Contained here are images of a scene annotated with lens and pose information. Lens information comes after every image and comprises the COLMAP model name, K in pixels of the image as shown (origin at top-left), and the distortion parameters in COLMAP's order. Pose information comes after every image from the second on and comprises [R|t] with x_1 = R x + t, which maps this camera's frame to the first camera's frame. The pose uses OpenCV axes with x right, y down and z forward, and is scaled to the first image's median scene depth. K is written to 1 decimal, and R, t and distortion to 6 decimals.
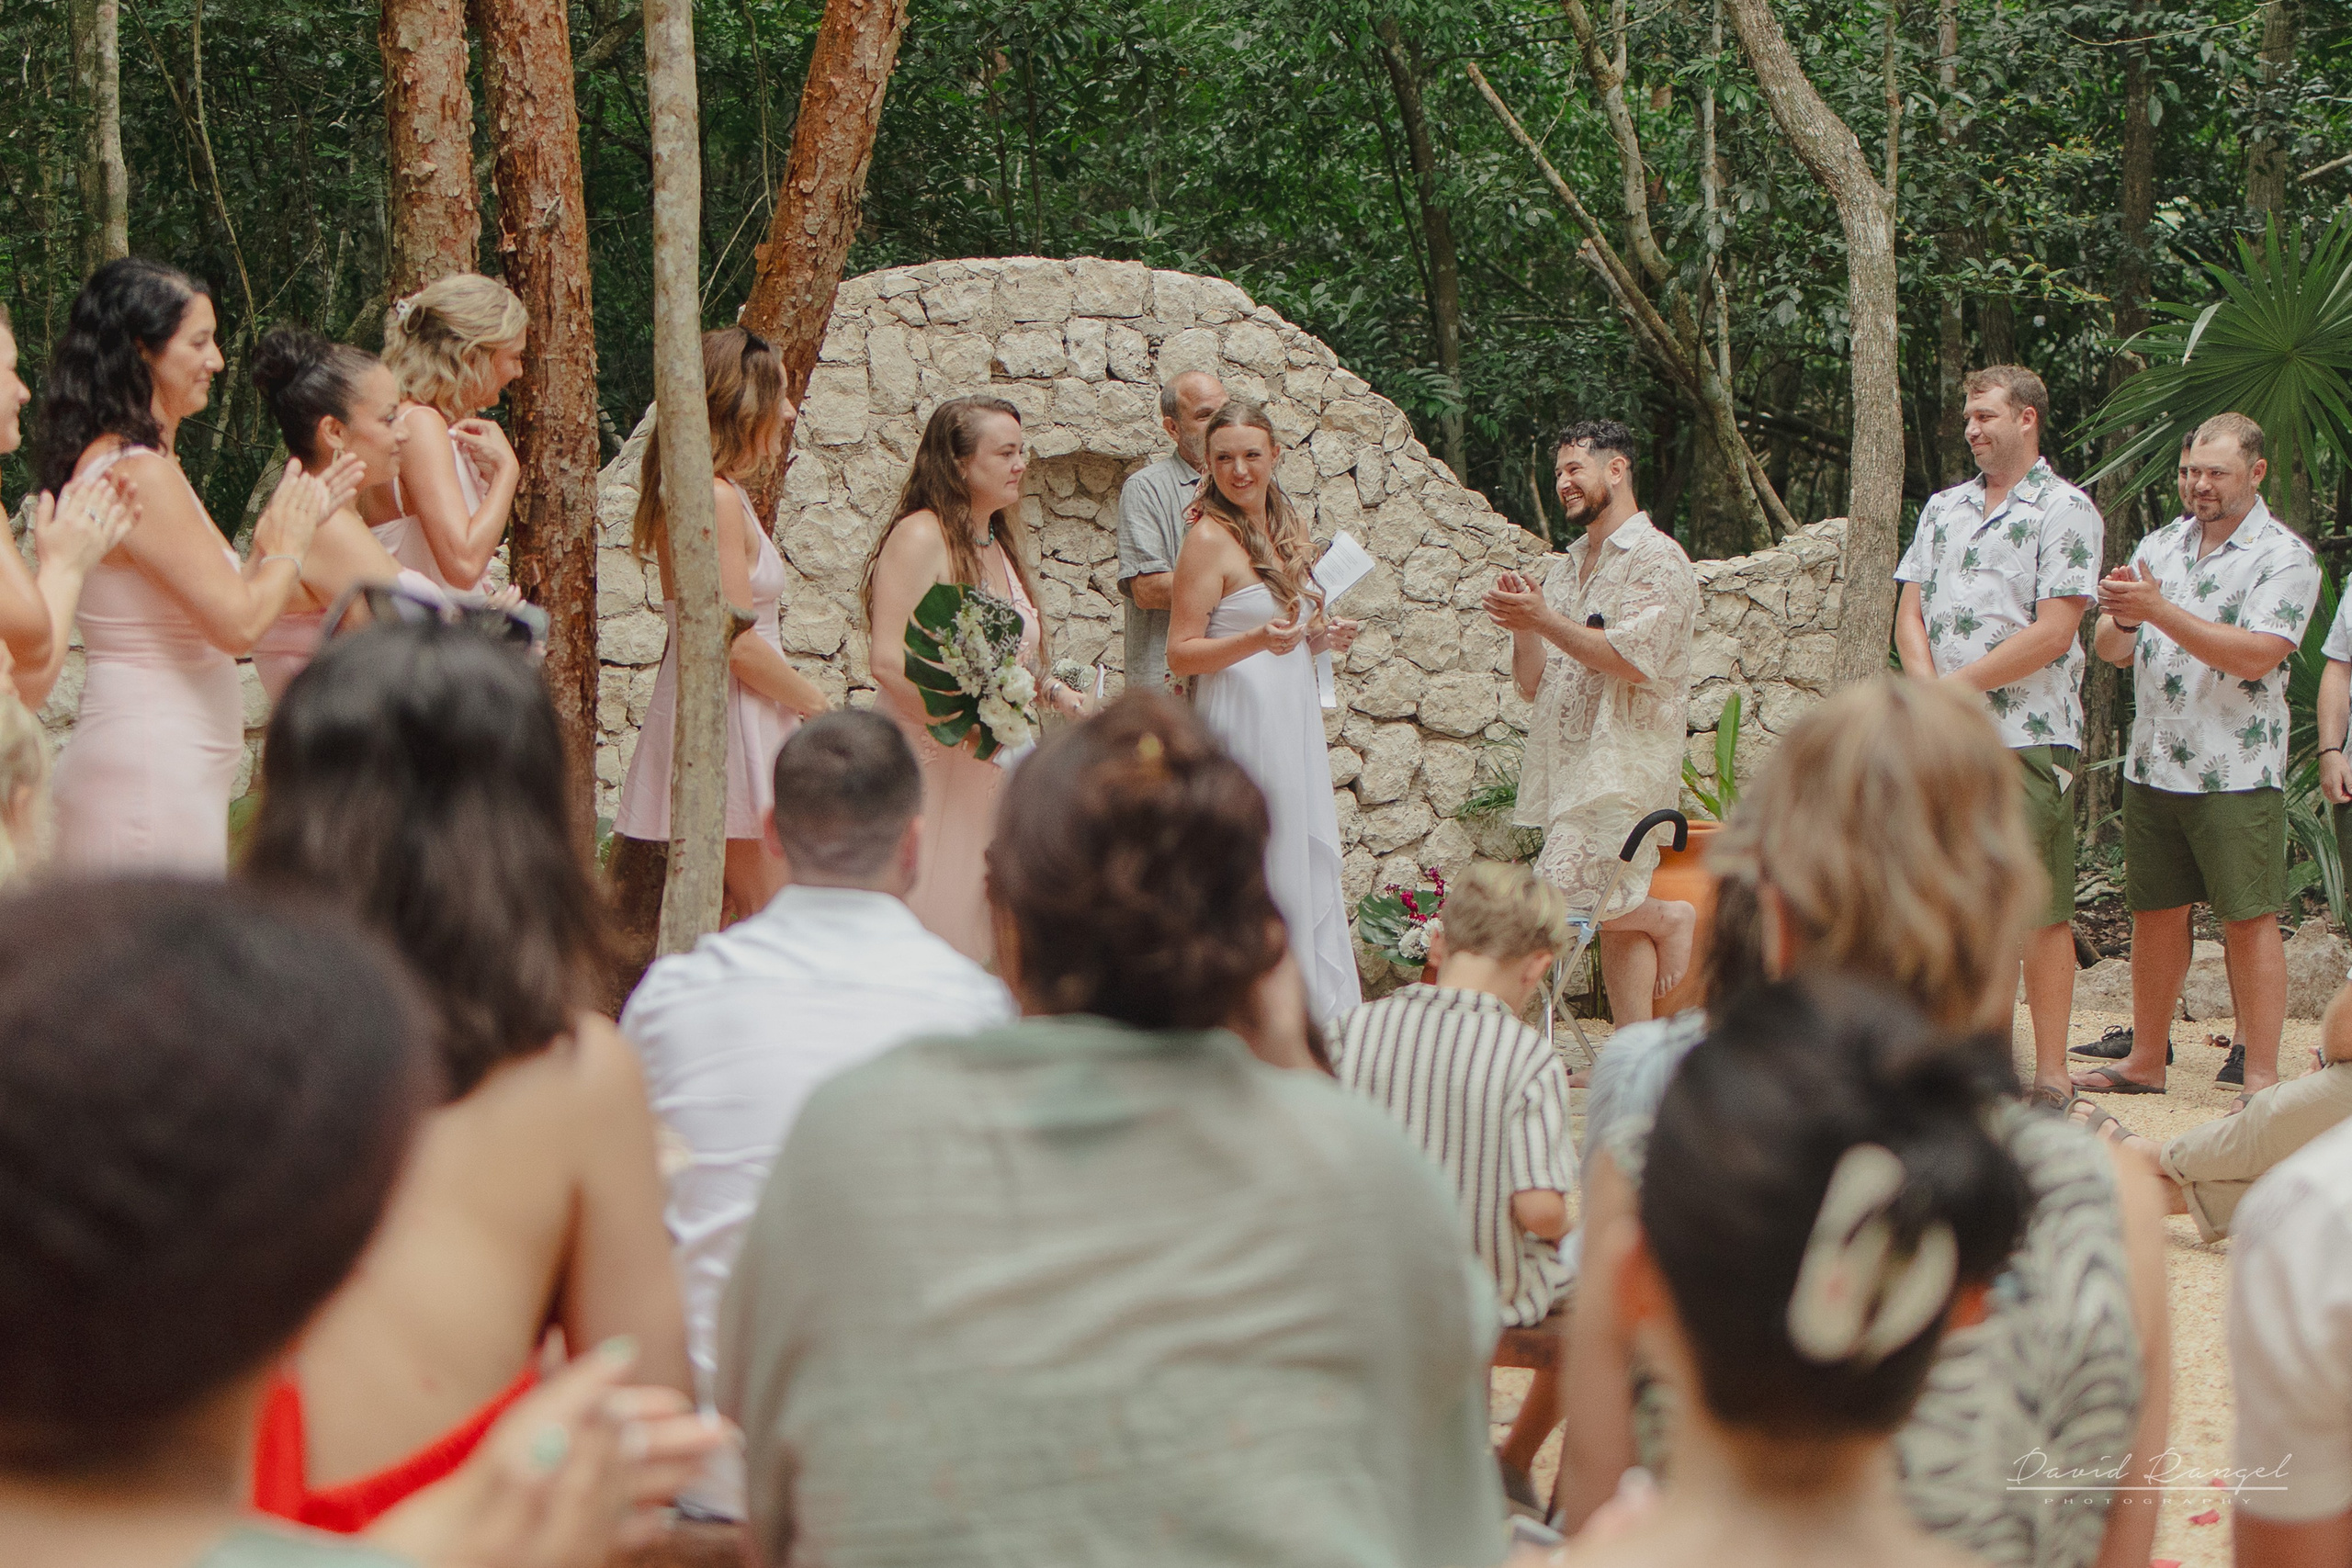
lens RADIAL K [[2917.0, 0, 1176.0], [0, 2917.0, 784.0], [0, 0, 1]] dist [0.002722, -0.028903]
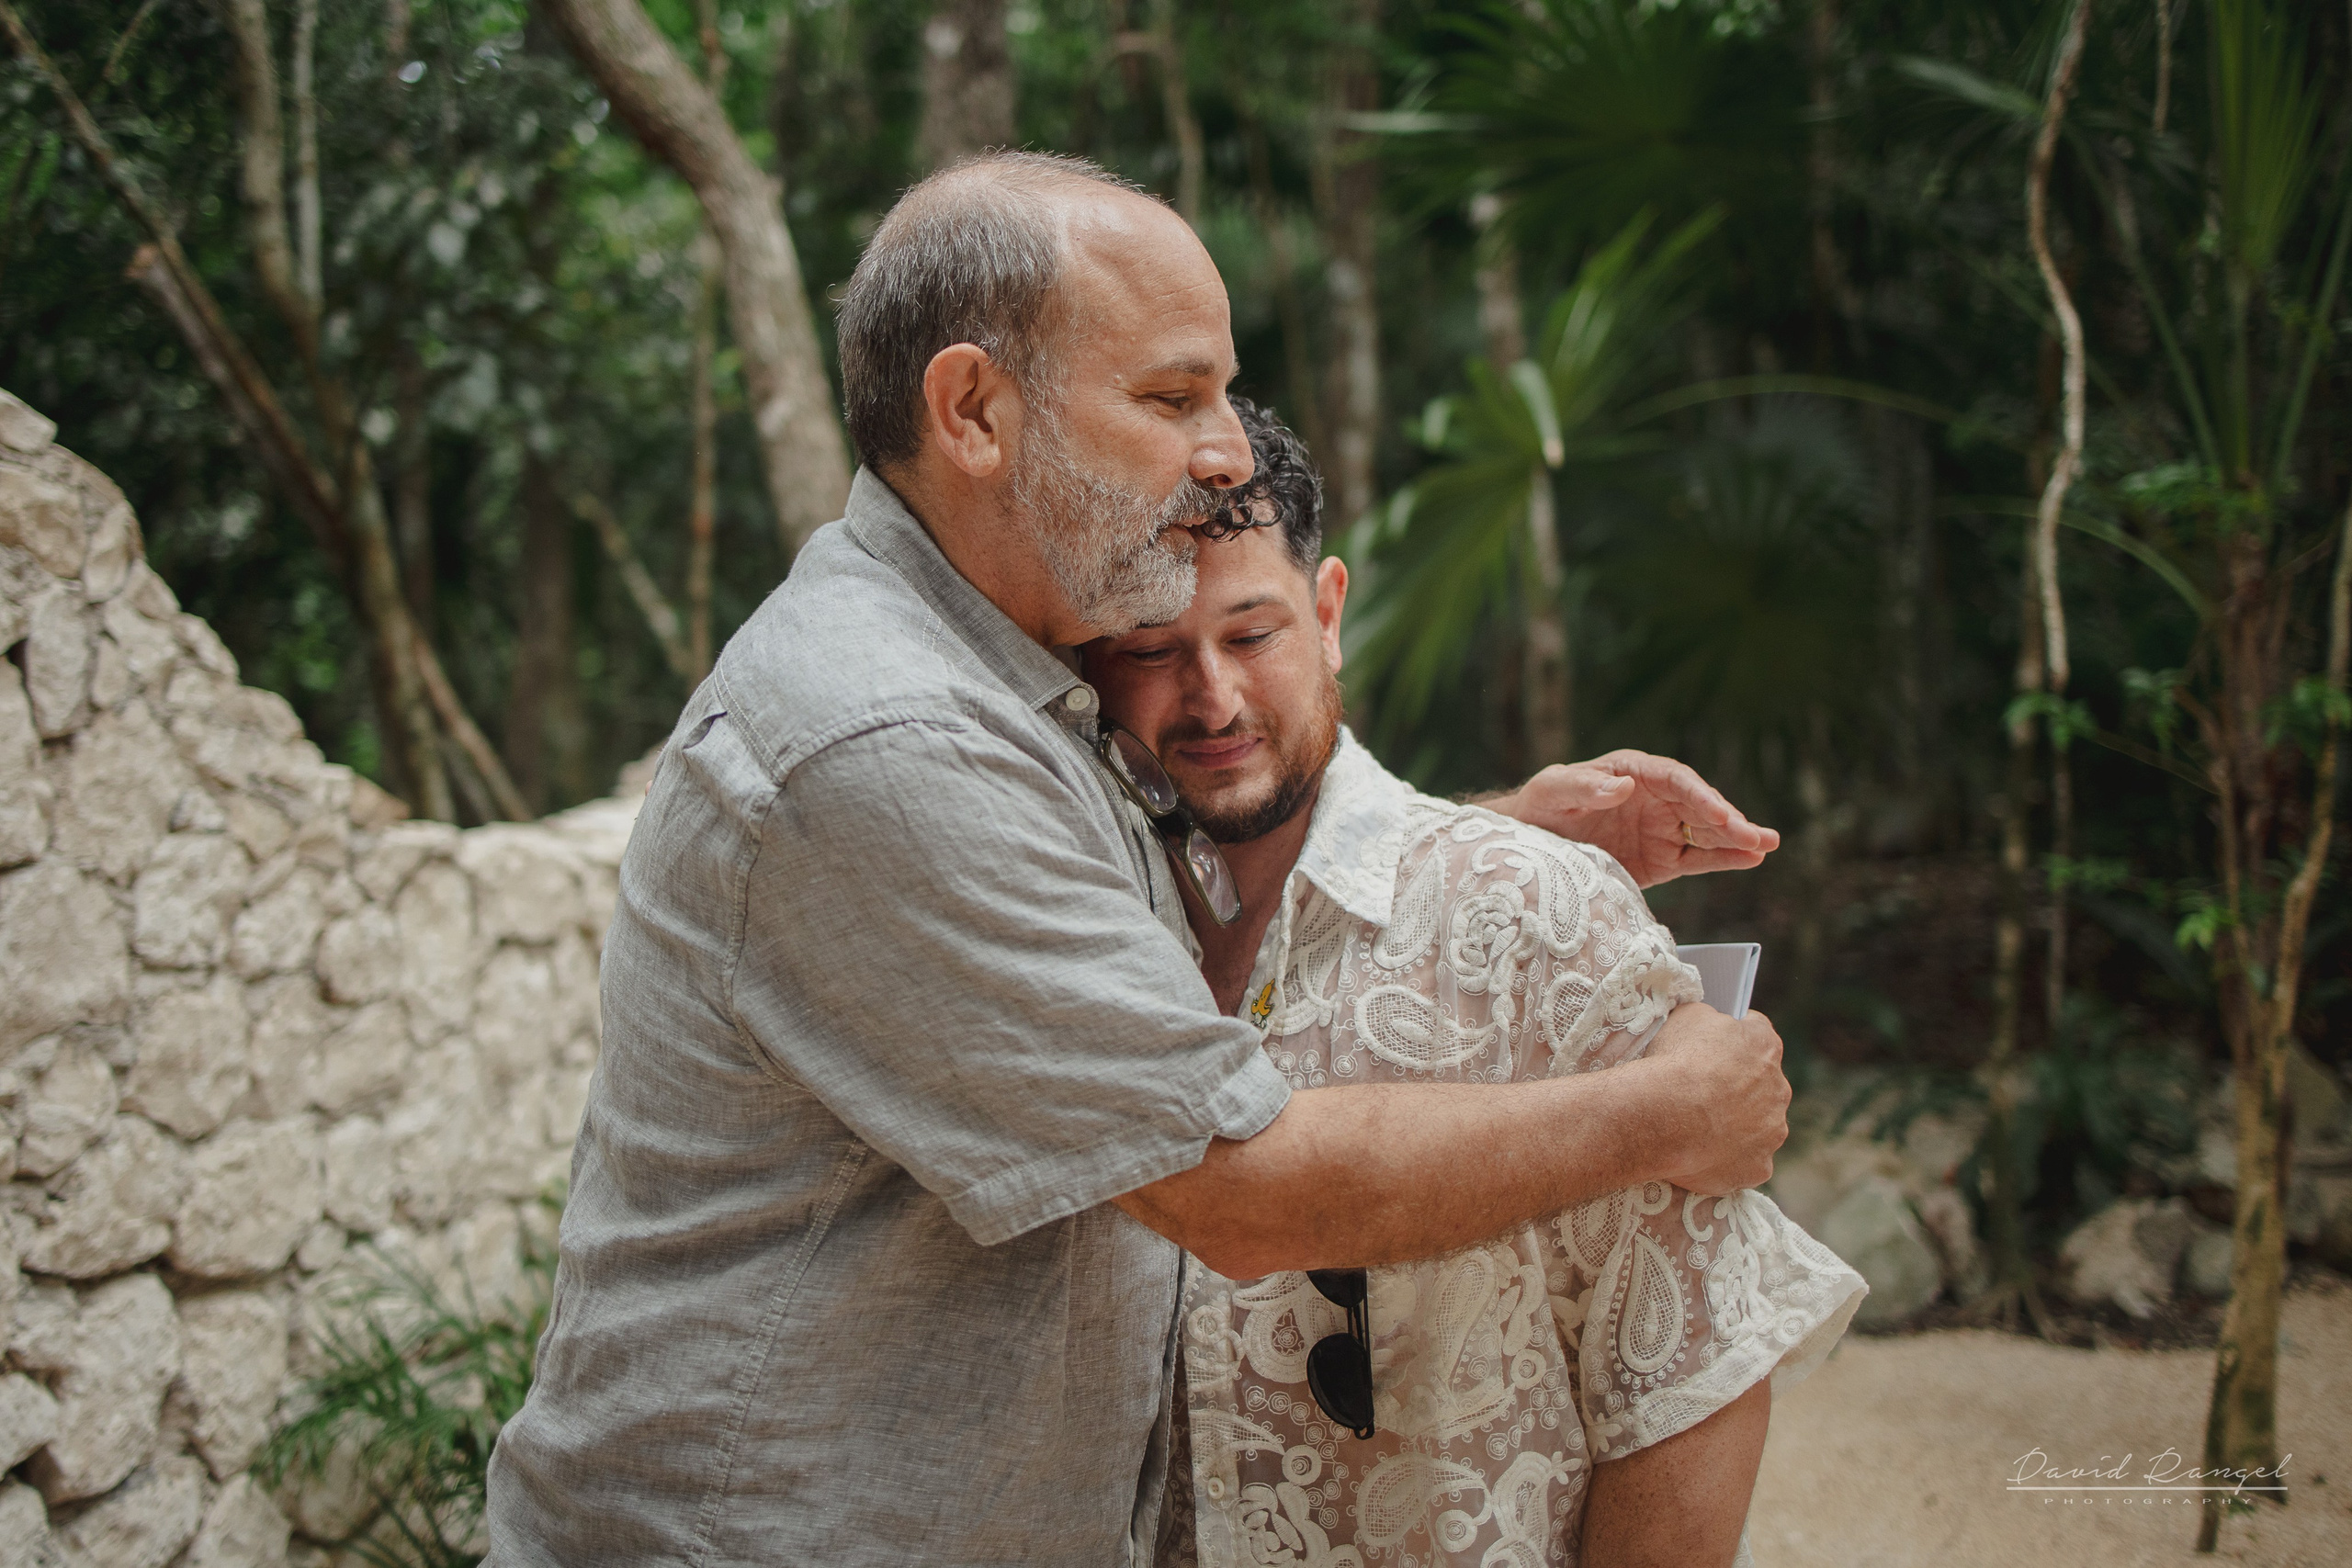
lens RADIAL K [[2917.0, 0, 1176.0], [0, 2917.0, 784.0], [0, 0, 1]] dist [0.002722, -0.028903]
pose [[0.826625, -0.031740, 0.561857, -0.026871], [0.064094, 0.997222, -0.037962, -0.063937], [-0.559091, 0.067392, 0.826363, 0.585125]]
